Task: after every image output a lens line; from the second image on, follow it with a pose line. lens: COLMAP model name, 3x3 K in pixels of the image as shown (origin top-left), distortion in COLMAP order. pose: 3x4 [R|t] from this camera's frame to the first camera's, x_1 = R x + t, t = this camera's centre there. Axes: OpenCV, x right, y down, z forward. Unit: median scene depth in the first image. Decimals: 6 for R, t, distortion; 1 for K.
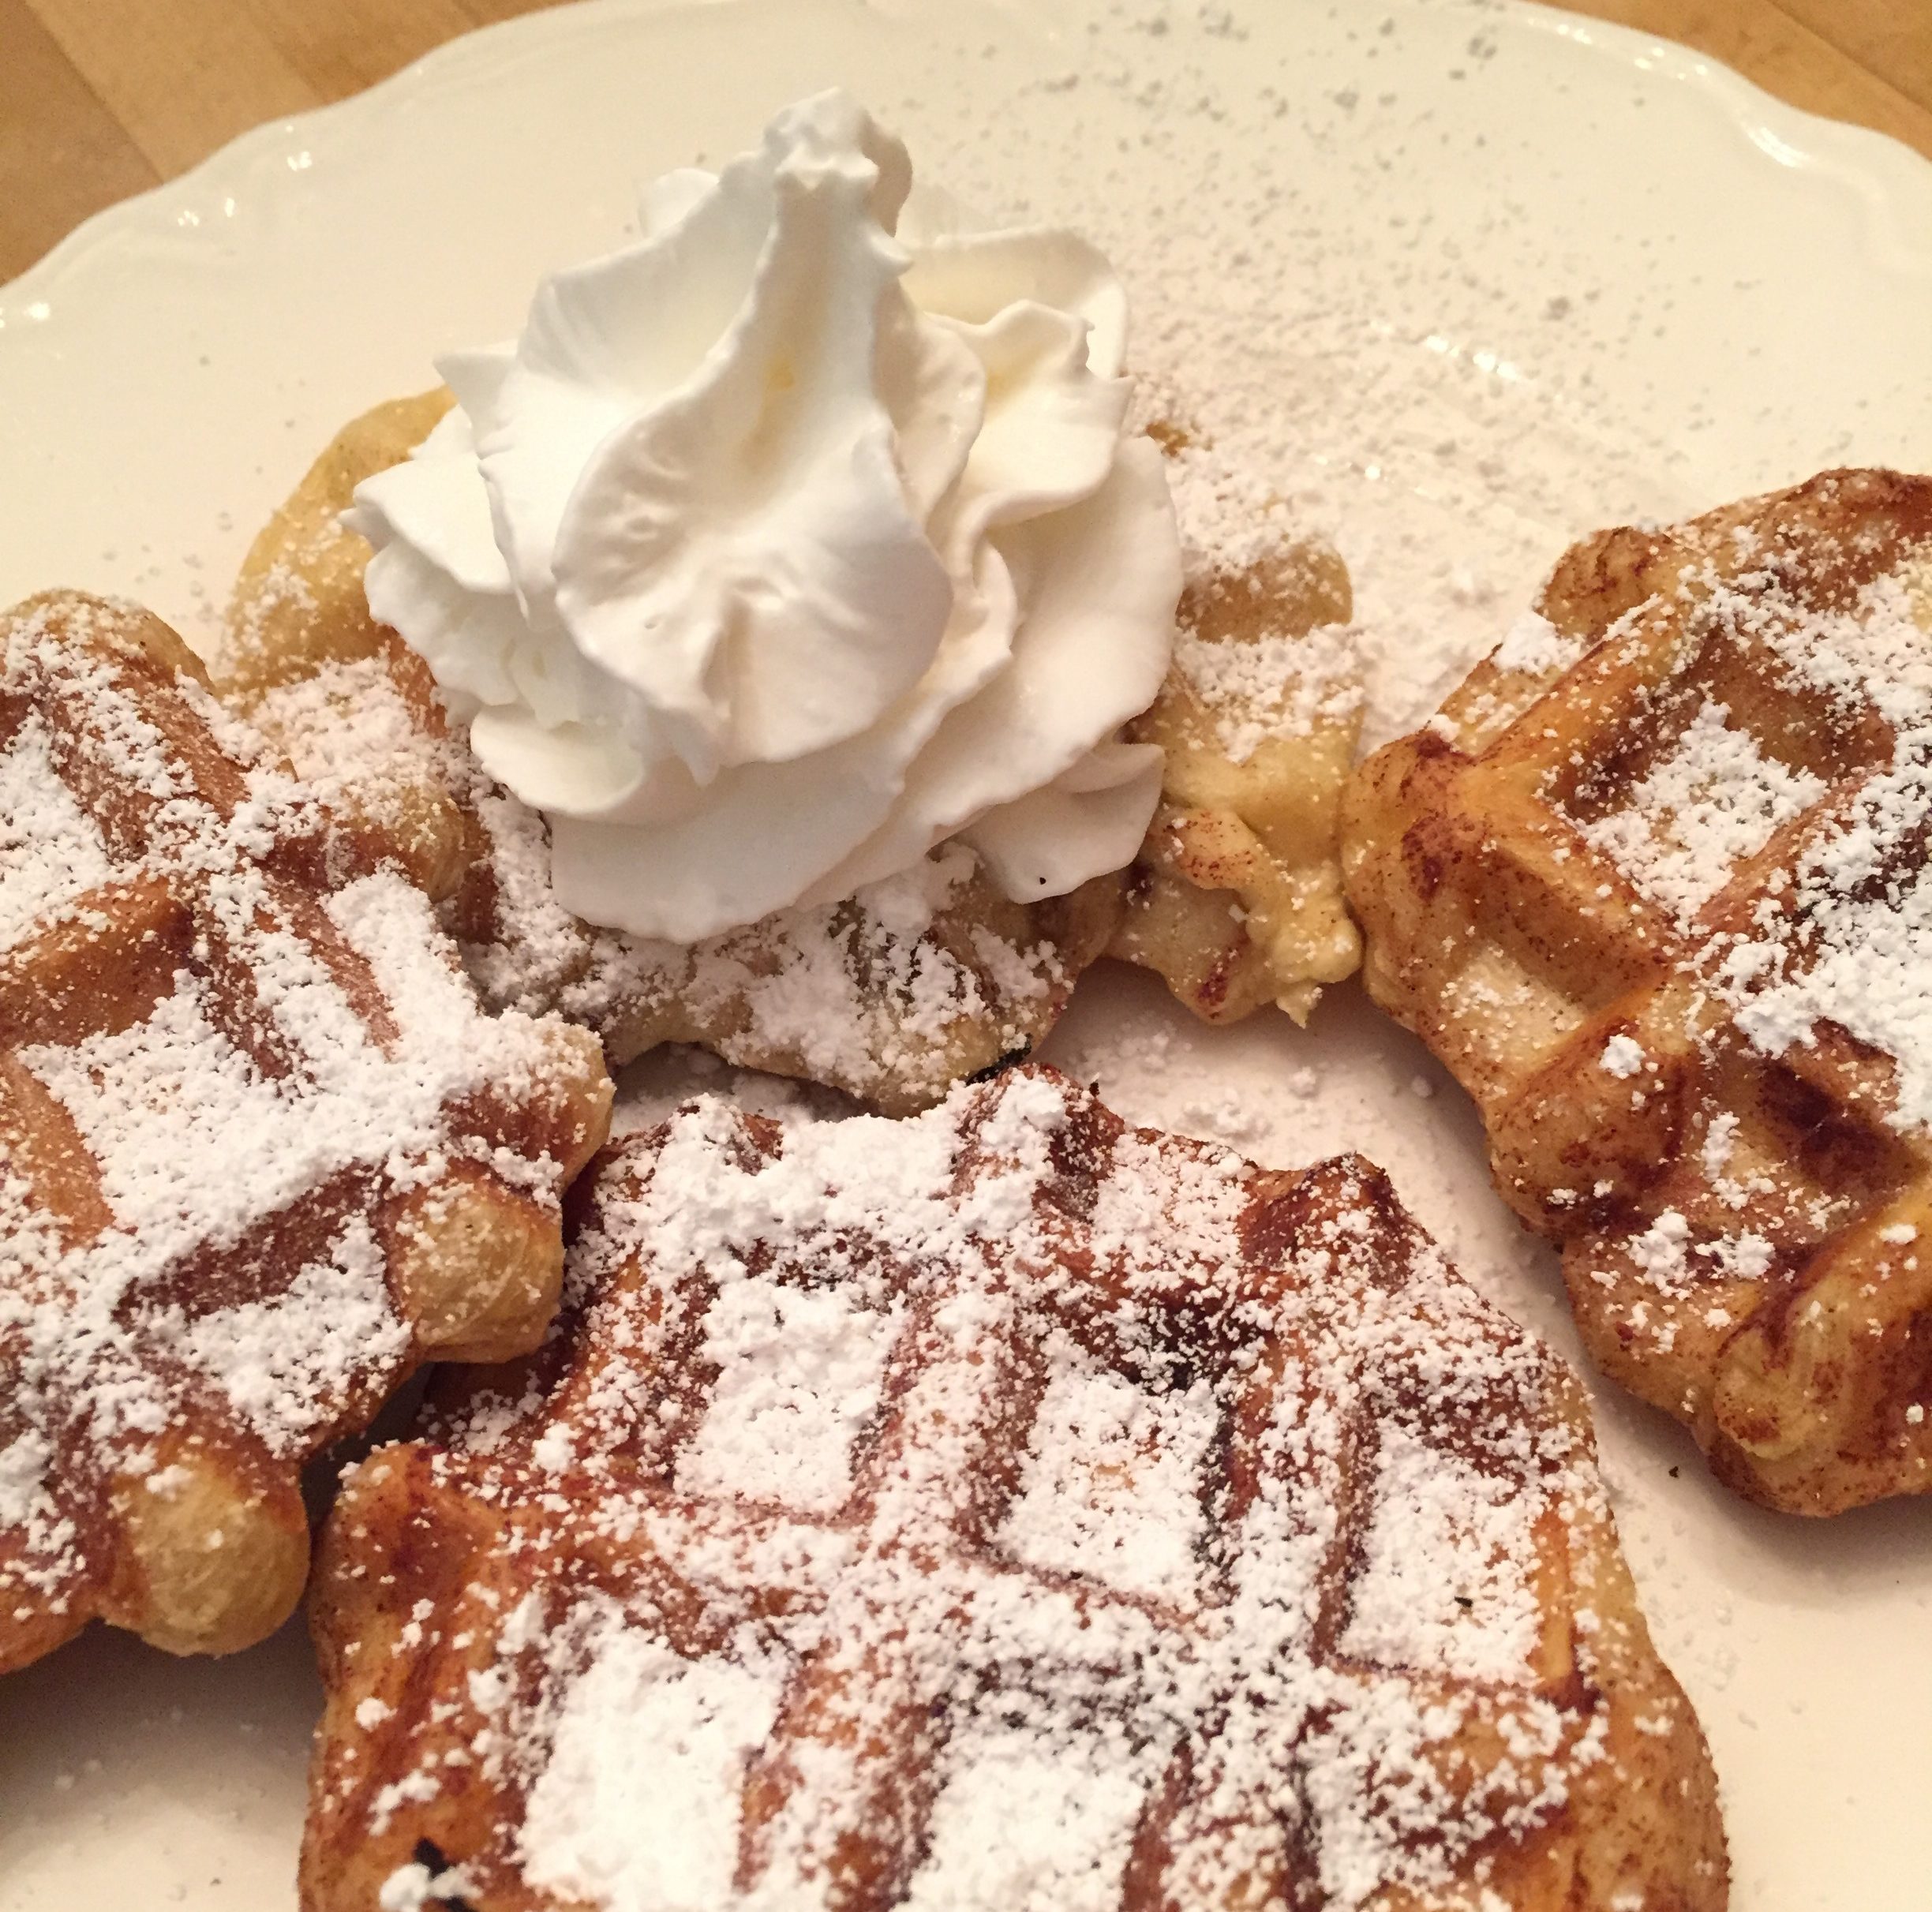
lens RADIAL K [[2276.7, 0, 965.1], [0, 2276.7, 1044.7], [0, 0, 1]] dist [0.087969, -0.169317]
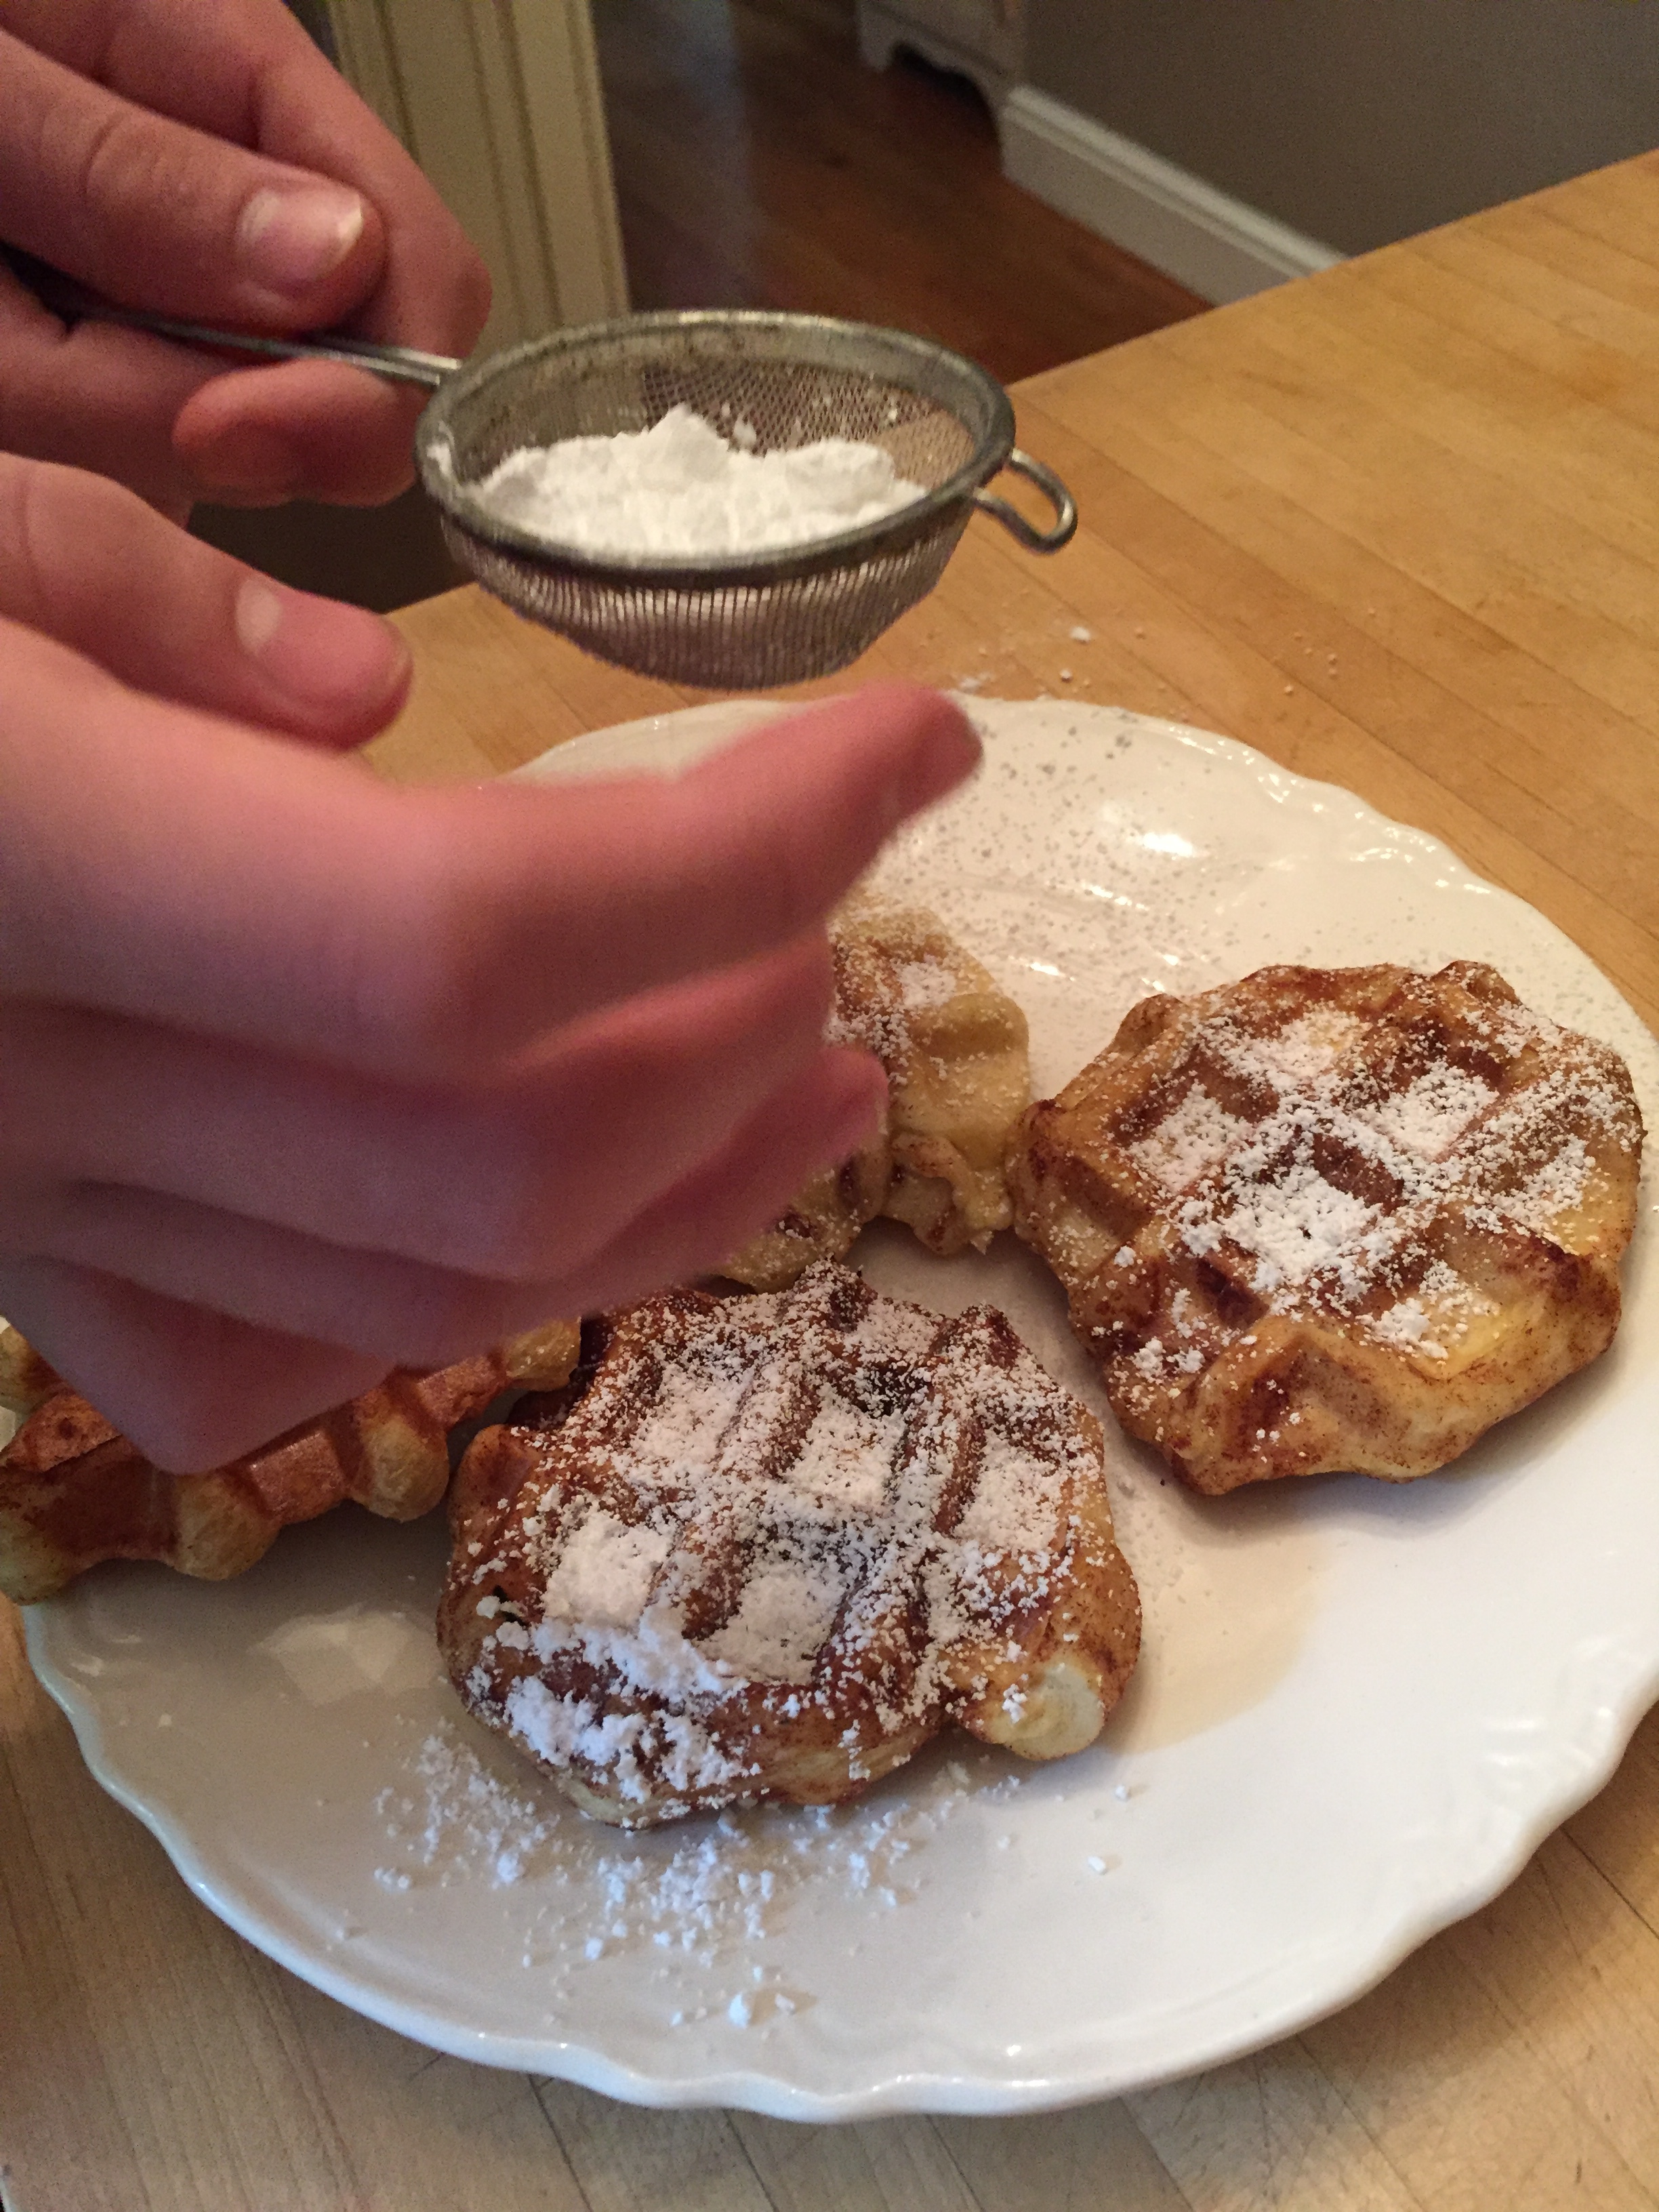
lens RADIAL K [[1857.4, 0, 829.5], [0, 1857.4, 1106.0], [0, 0, 1]] dist [0.069587, -0.003356]
pose [[0.996992, 0.009598, -0.076907, 0.168553], [-0.022885, 0.984515, -0.173798, 0.171676], [0.074048, 0.175035, 0.981774, -0.636061]]
